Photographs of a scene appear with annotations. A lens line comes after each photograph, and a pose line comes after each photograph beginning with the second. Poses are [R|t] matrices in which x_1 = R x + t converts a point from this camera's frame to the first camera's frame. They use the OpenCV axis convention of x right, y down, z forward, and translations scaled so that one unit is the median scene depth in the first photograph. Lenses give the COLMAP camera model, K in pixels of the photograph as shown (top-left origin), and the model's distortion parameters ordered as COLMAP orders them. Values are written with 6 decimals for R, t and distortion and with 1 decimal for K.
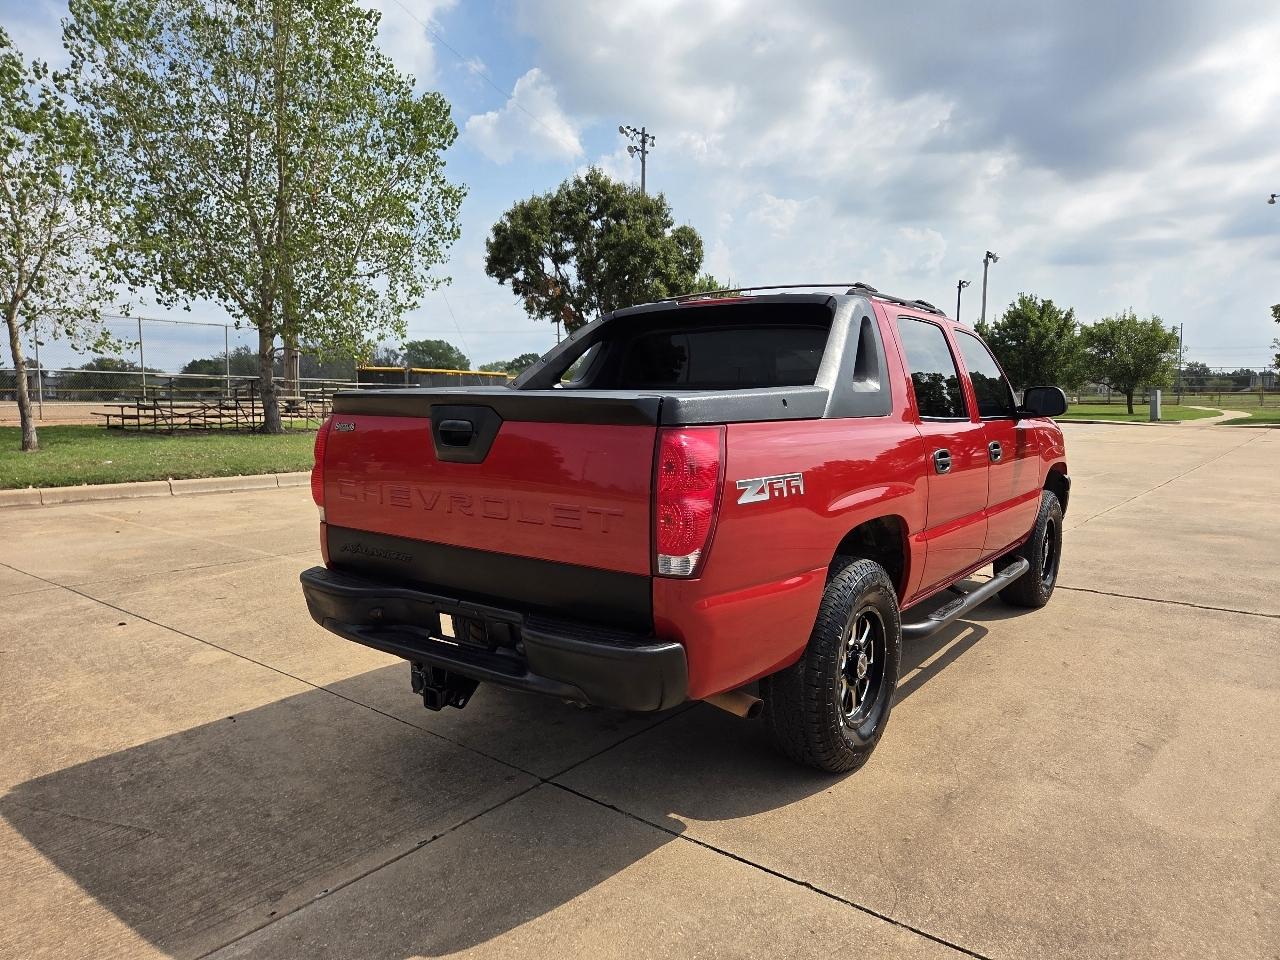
lens RADIAL K [[853.3, 0, 642.6], [0, 853.3, 476.6], [0, 0, 1]] dist [0.057225, -0.055891]
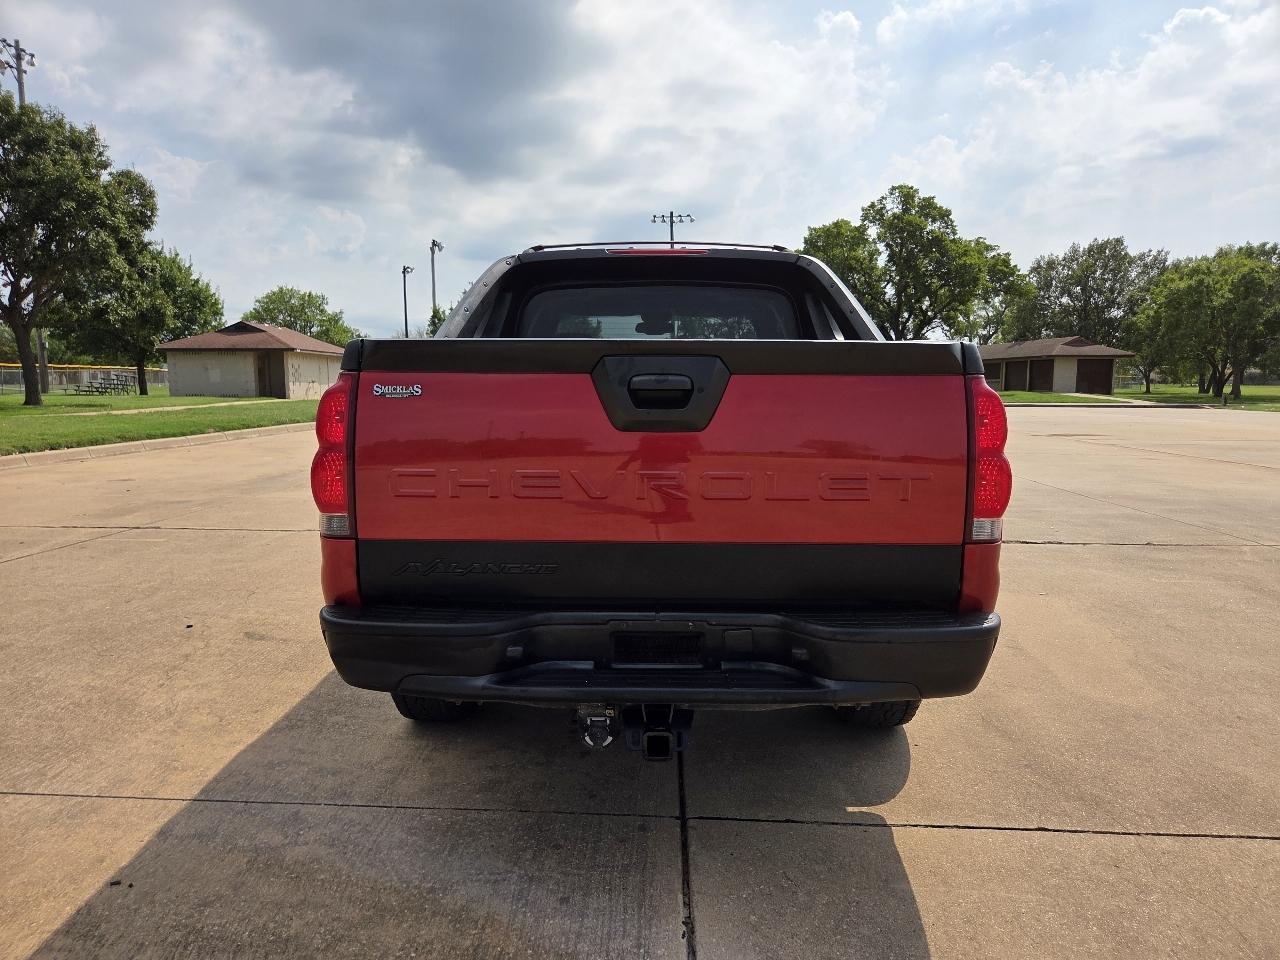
lens RADIAL K [[855.9, 0, 640.0], [0, 855.9, 480.0], [0, 0, 1]] dist [0.054985, -0.047848]
pose [[0.812208, -0.069144, 0.579256, -0.106234], [0.056339, 0.997607, 0.040084, -0.000852], [-0.580641, 0.000078, 0.814160, 0.061632]]
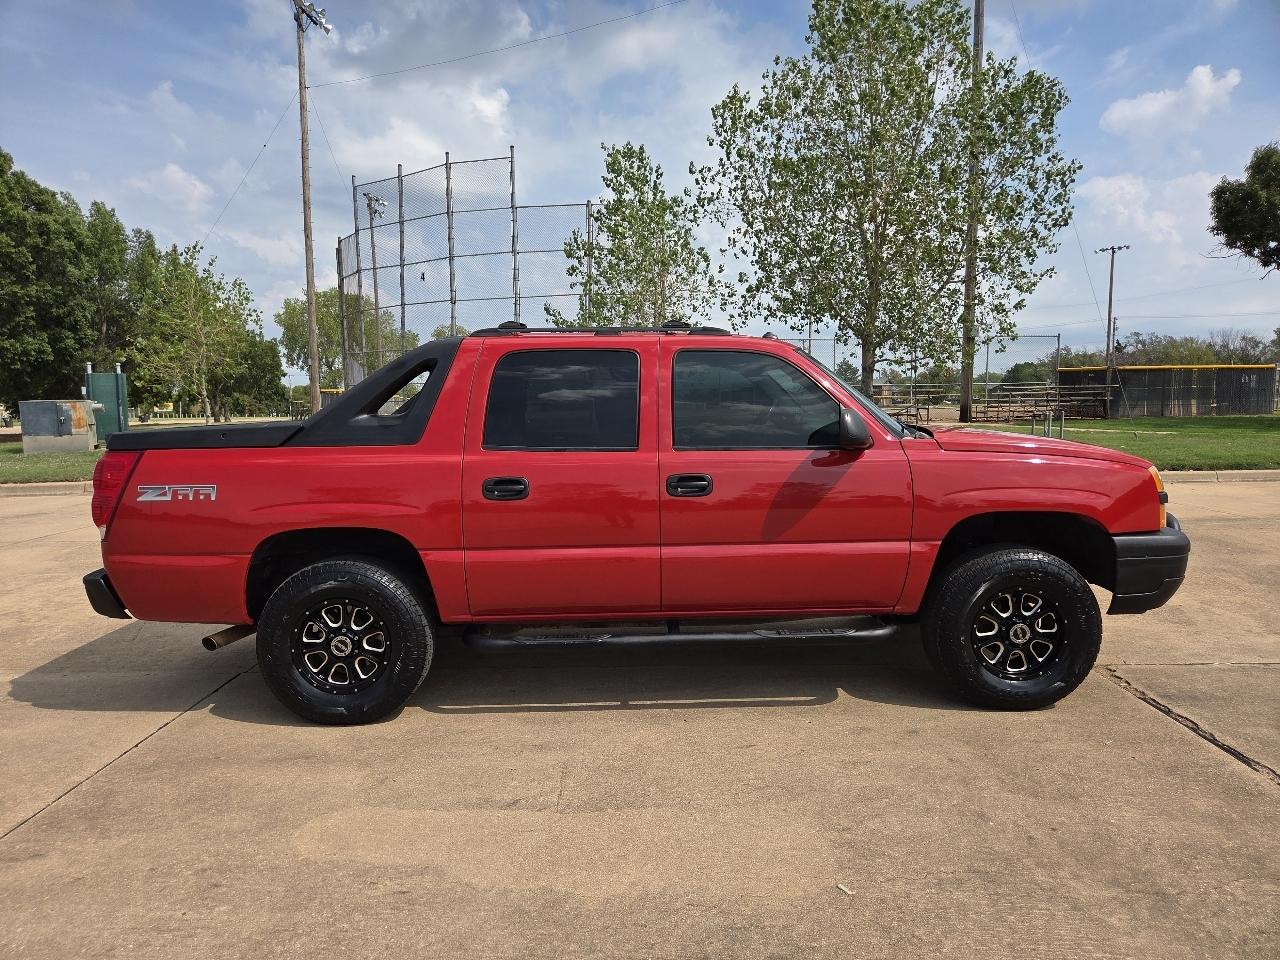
lens RADIAL K [[850.0, 0, 625.0], [0, 850.0, 483.3], [0, 0, 1]] dist [0.060305, -0.053500]
pose [[0.609966, 0.058122, -0.790293, 0.270195], [-0.053278, 0.998058, 0.032281, -0.014141], [0.790634, 0.022415, 0.611878, 0.102497]]
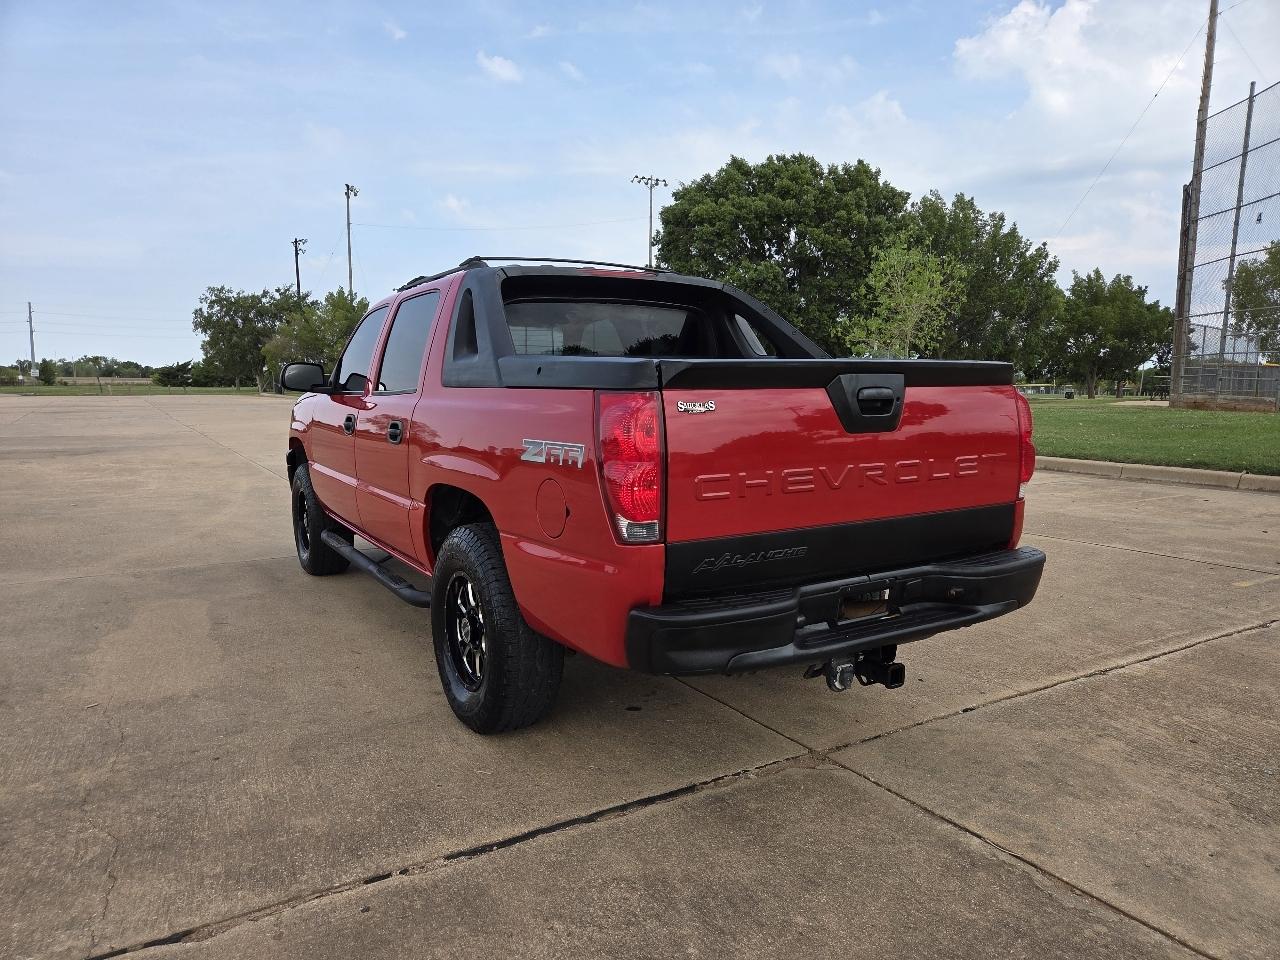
lens RADIAL K [[846.2, 0, 636.3], [0, 846.2, 492.3], [0, 0, 1]] dist [0.065412, -0.060214]
pose [[-0.341665, 0.107660, -0.933635, 0.317757], [-0.089797, 0.985133, 0.146459, -0.030704], [0.935522, 0.133878, -0.326918, 0.402600]]
